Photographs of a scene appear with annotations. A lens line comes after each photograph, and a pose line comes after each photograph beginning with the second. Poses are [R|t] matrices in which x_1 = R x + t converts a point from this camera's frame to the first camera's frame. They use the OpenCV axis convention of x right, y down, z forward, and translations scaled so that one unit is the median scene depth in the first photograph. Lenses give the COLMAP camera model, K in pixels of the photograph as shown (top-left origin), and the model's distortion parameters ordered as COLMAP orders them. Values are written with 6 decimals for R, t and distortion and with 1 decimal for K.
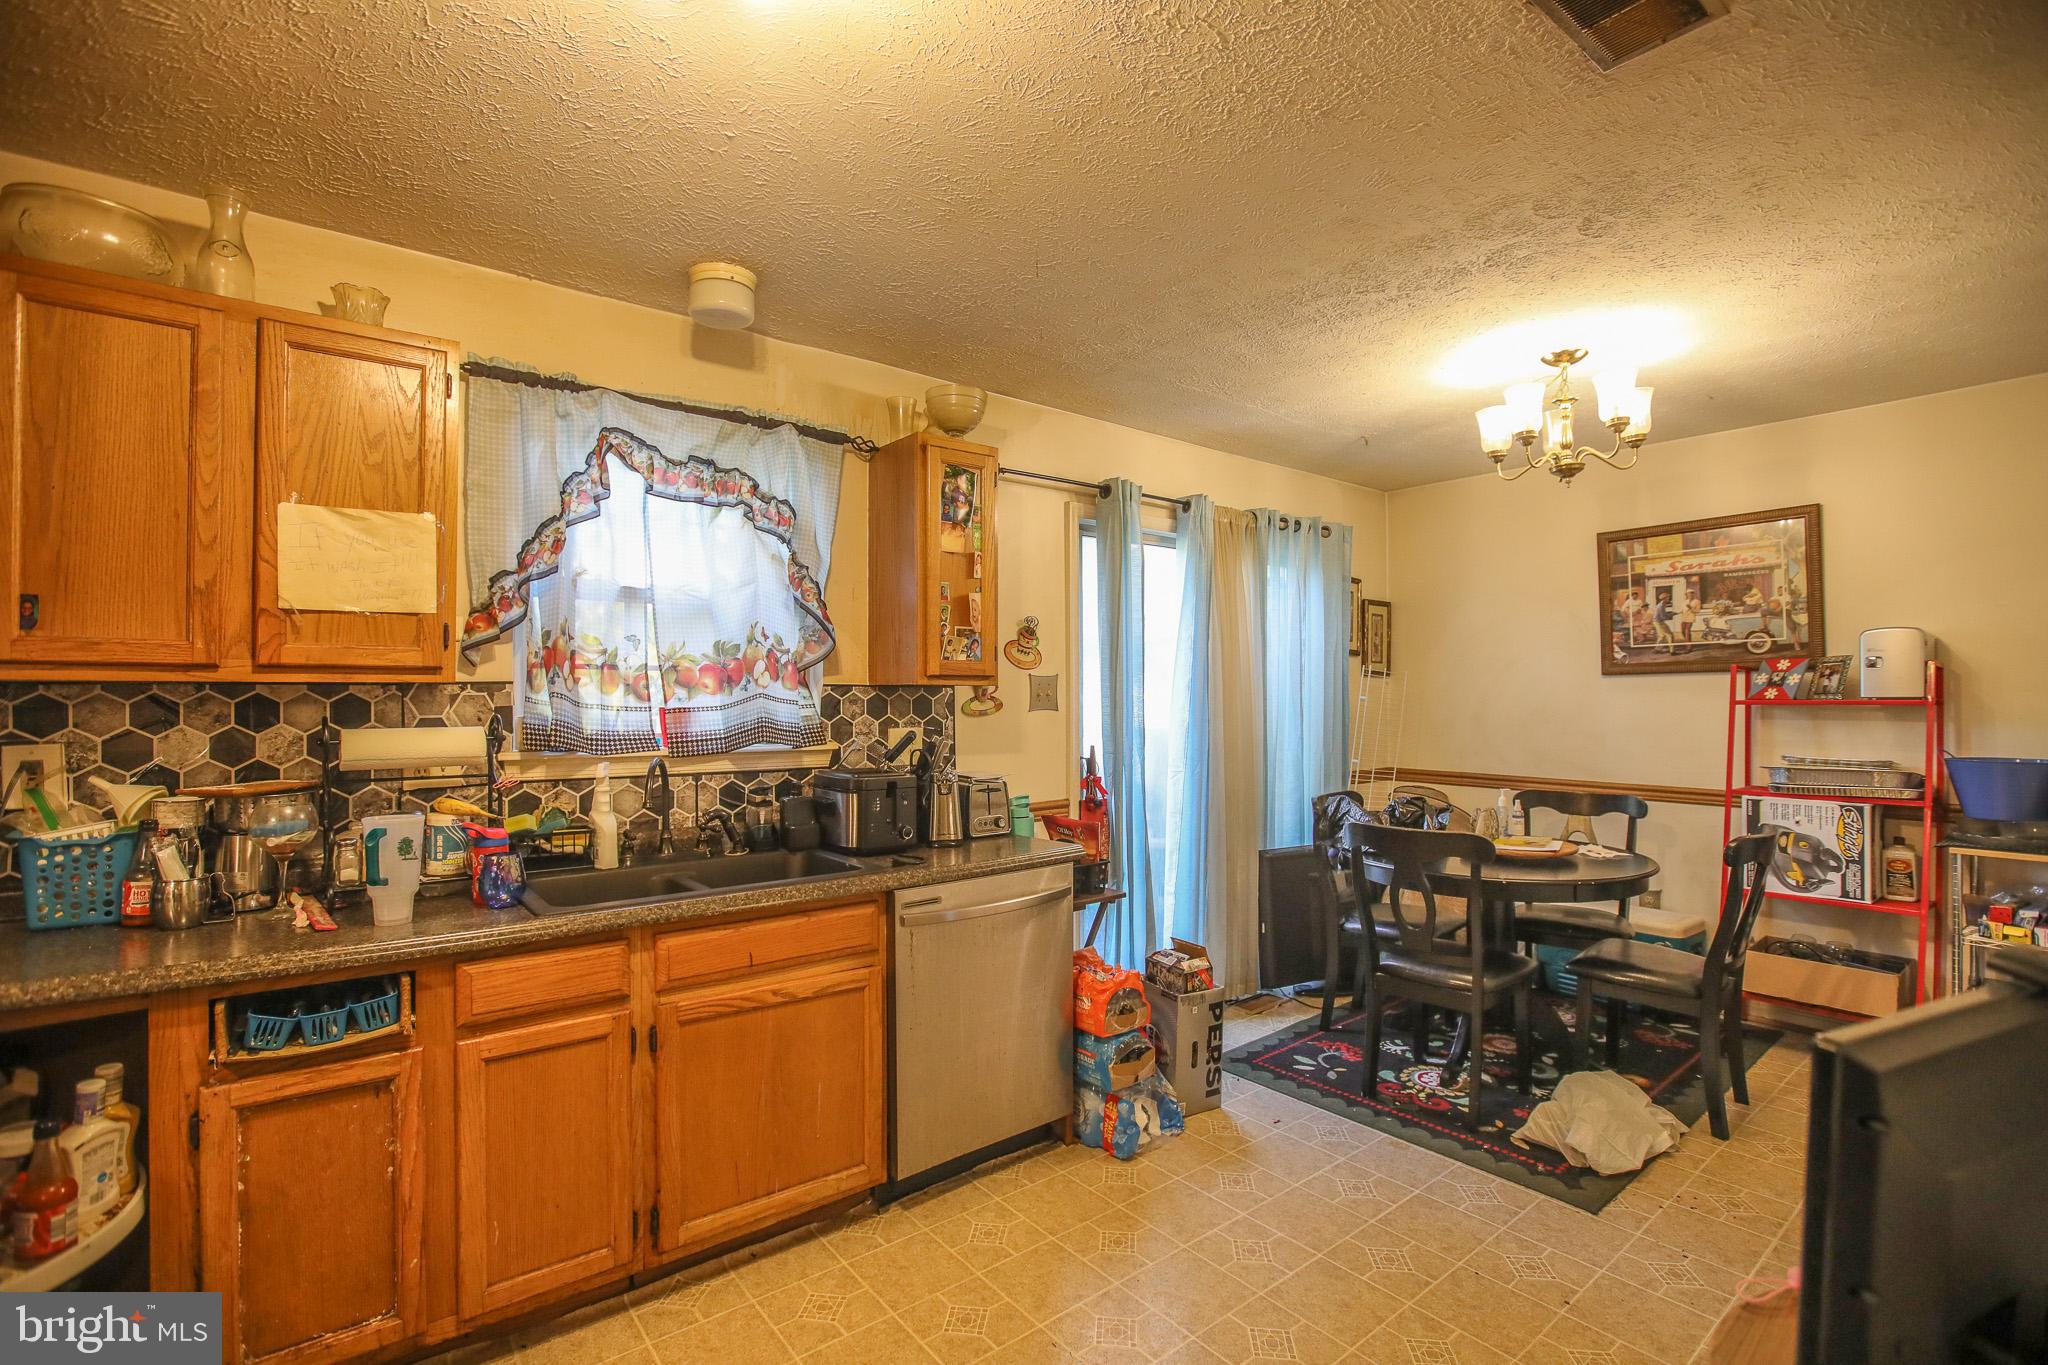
lens RADIAL K [[952.1, 0, 1020.9], [0, 952.1, 687.8], [0, 0, 1]] dist [-0.037084, 0.014073]
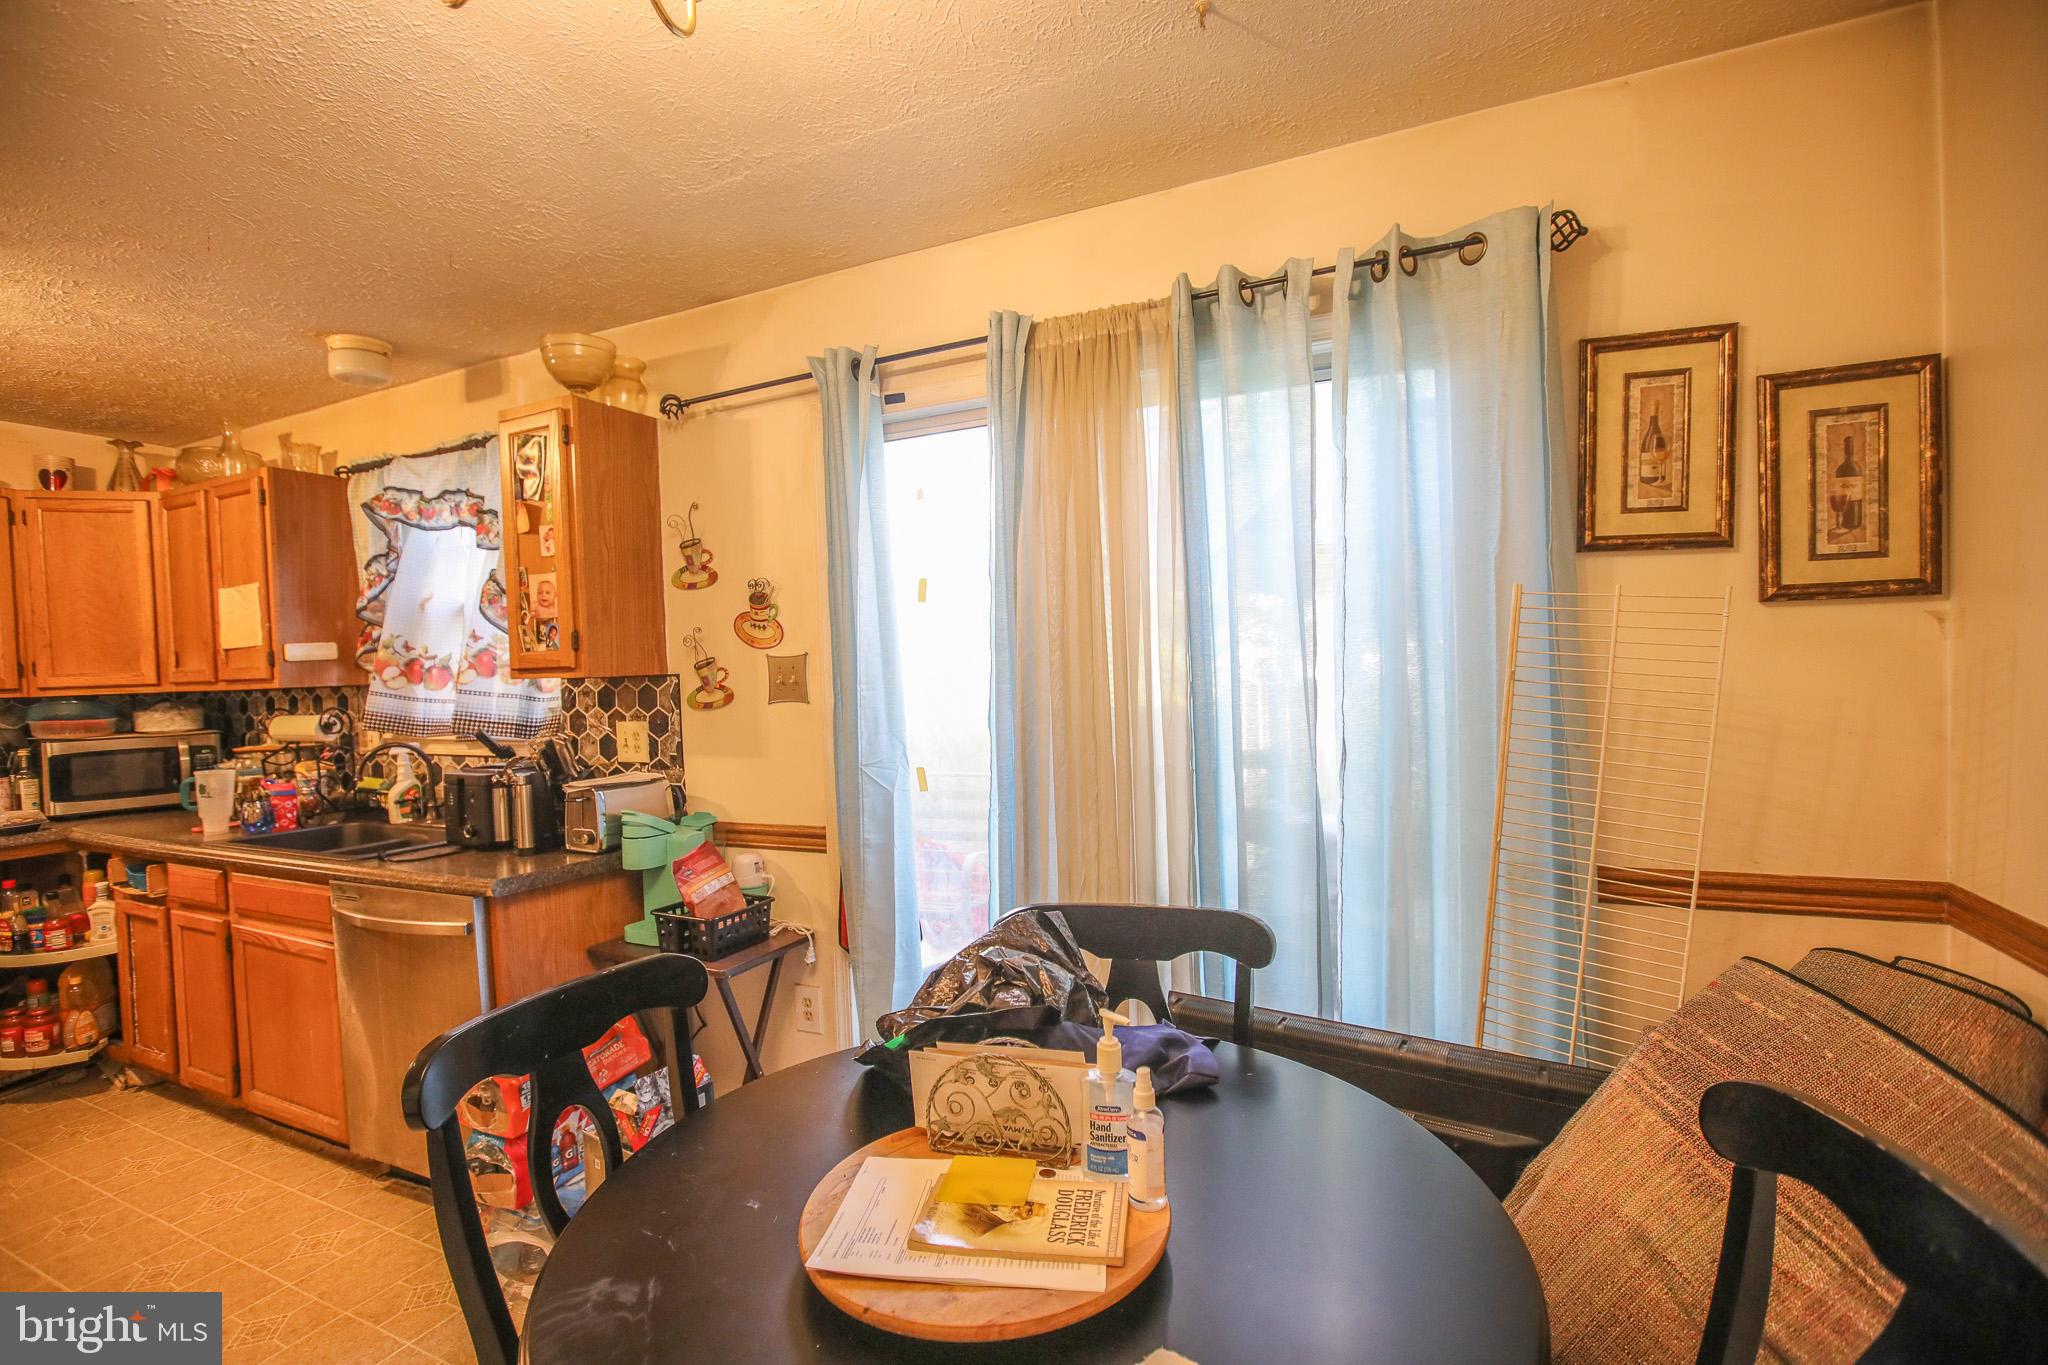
lens RADIAL K [[952.1, 0, 1020.9], [0, 952.1, 687.8], [0, 0, 1]] dist [-0.037084, 0.014073]
pose [[0.423205, 0.009099, -0.905988, 0.913473], [0.037251, 0.998929, 0.027434, -0.001584], [0.905268, -0.045359, 0.422413, 1.012091]]
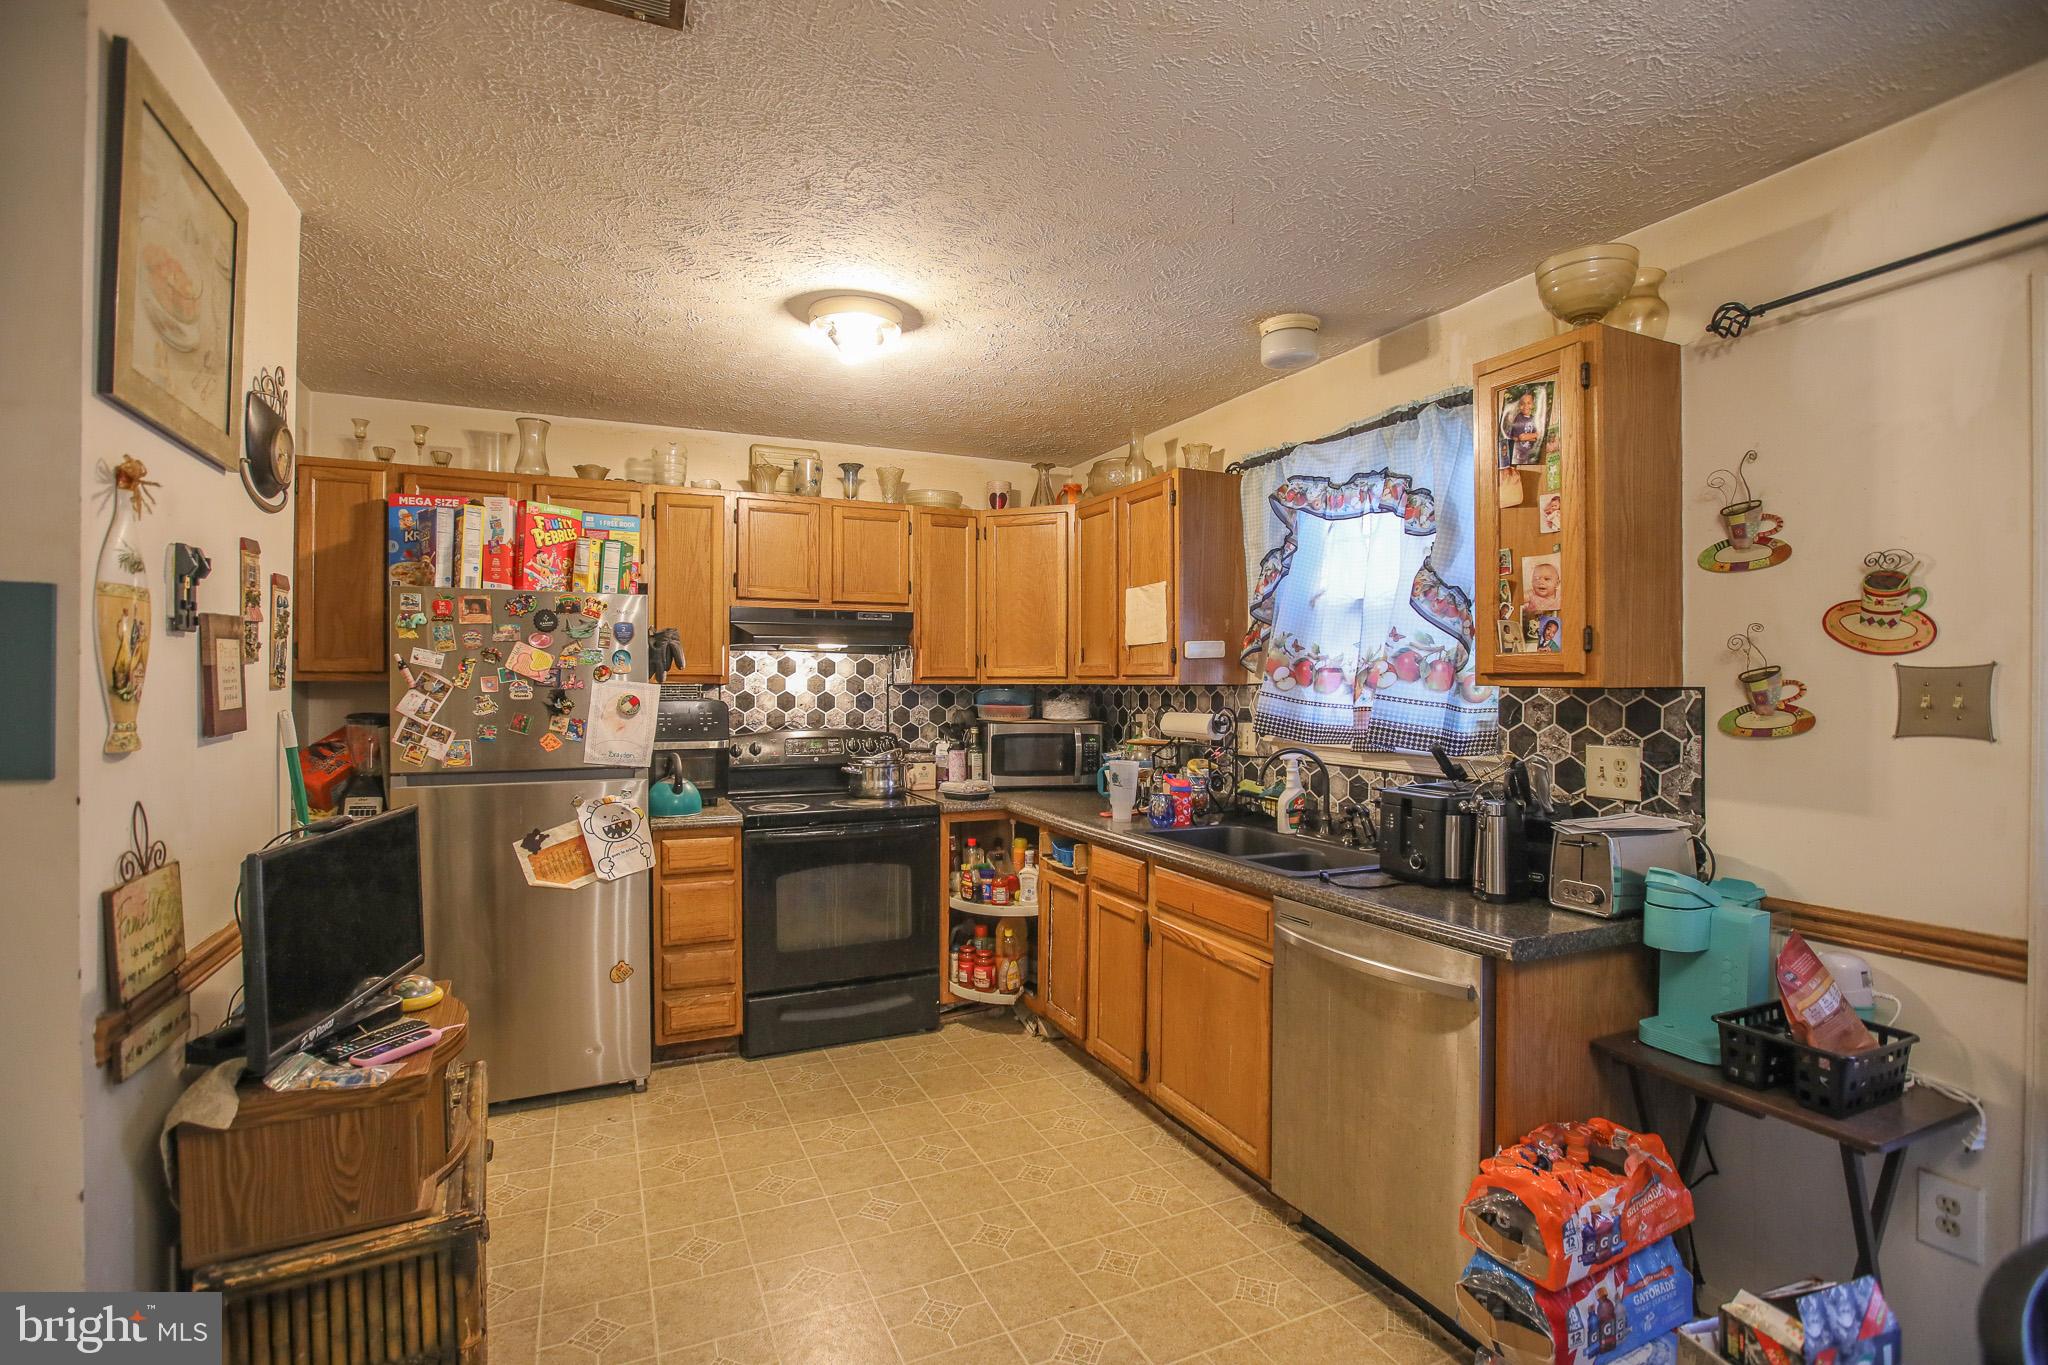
lens RADIAL K [[952.1, 0, 1020.9], [0, 952.1, 687.8], [0, 0, 1]] dist [-0.037084, 0.014073]
pose [[-0.236125, 0.005660, -0.971706, 0.703307], [0.002195, 0.999984, 0.005291, -0.006281], [0.971720, -0.000883, -0.236133, 0.779823]]
